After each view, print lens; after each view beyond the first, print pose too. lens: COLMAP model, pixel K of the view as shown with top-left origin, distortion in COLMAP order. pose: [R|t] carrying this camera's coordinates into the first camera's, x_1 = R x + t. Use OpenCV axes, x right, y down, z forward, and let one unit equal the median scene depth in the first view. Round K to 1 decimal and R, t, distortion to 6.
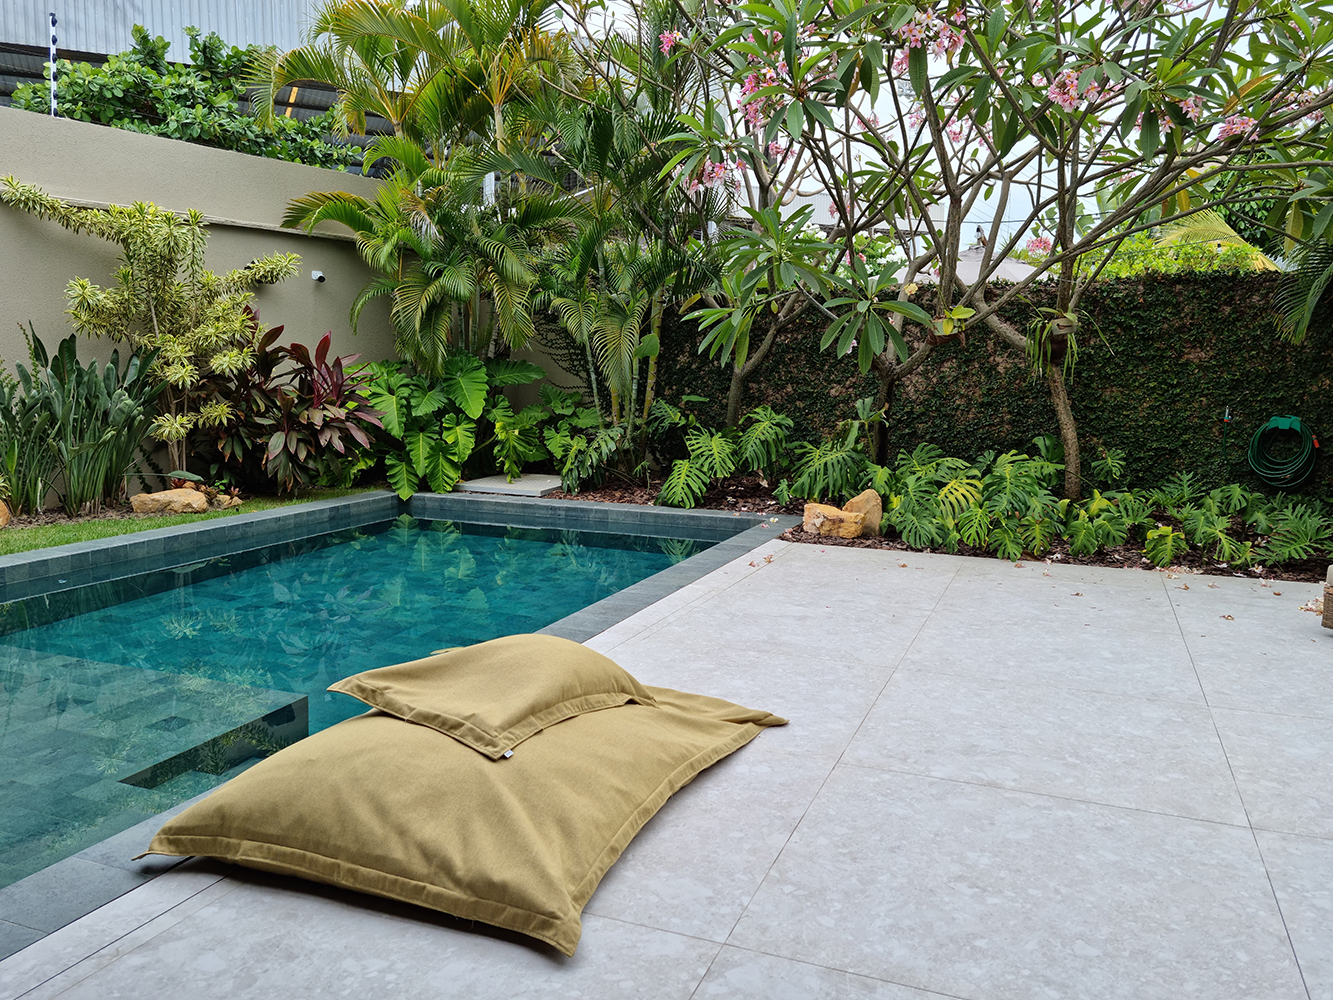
lens RADIAL K [[1058.8, 0, 666.9], [0, 1058.8, 508.3], [0, 0, 1]] dist [0.068854, -0.034501]
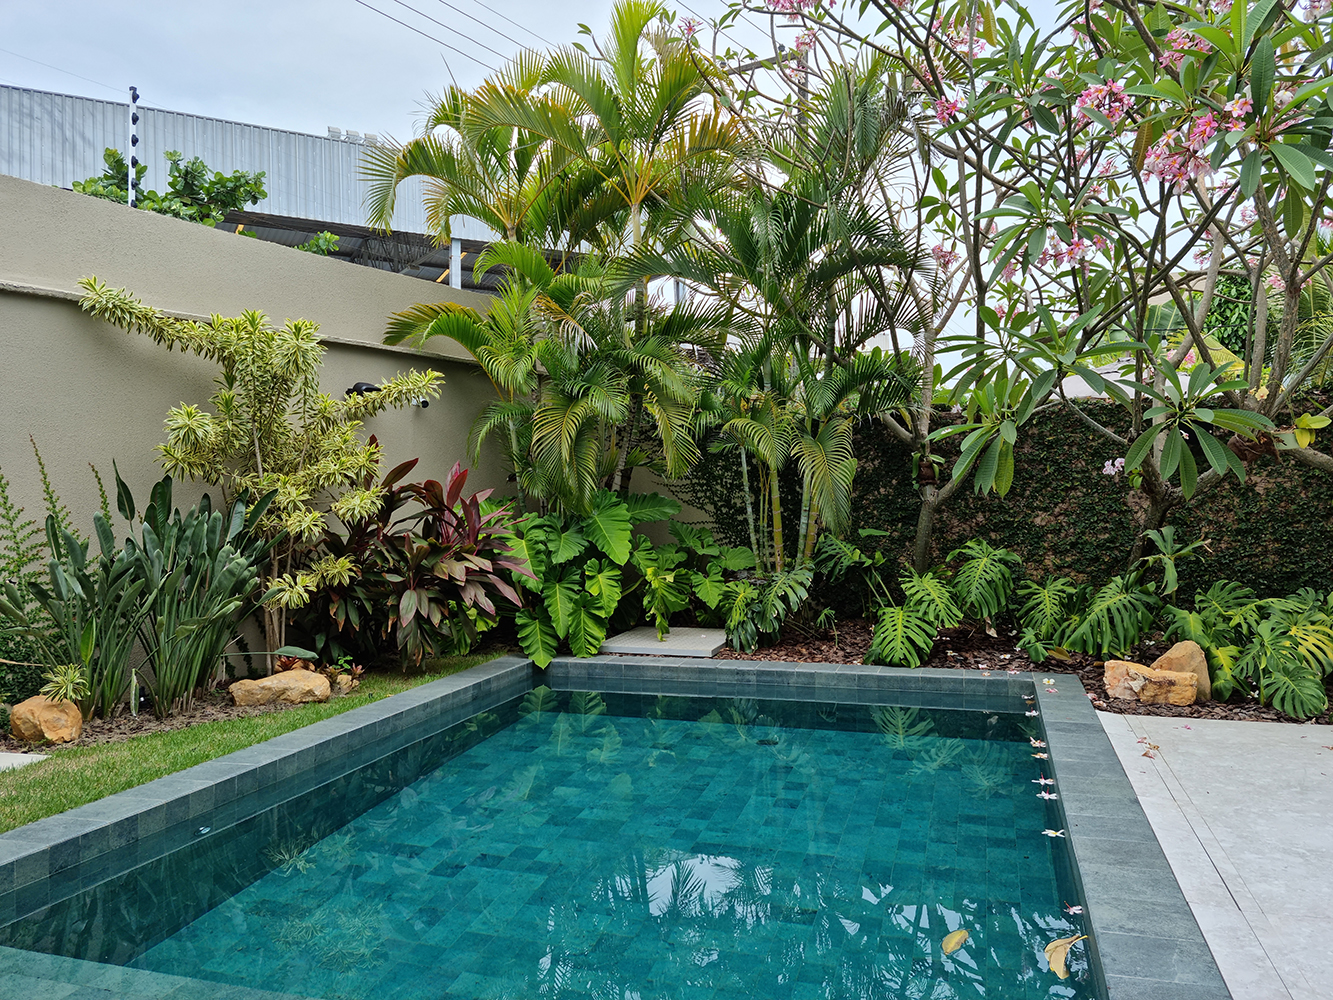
lens RADIAL K [[1058.8, 0, 675.8], [0, 1058.8, 496.1], [0, 0, 1]] dist [0.068854, -0.034501]
pose [[0.995396, -0.024541, 0.092658, -0.230971], [0.036608, 0.990723, -0.130875, -0.029626], [-0.088586, 0.133664, 0.987059, 0.188638]]
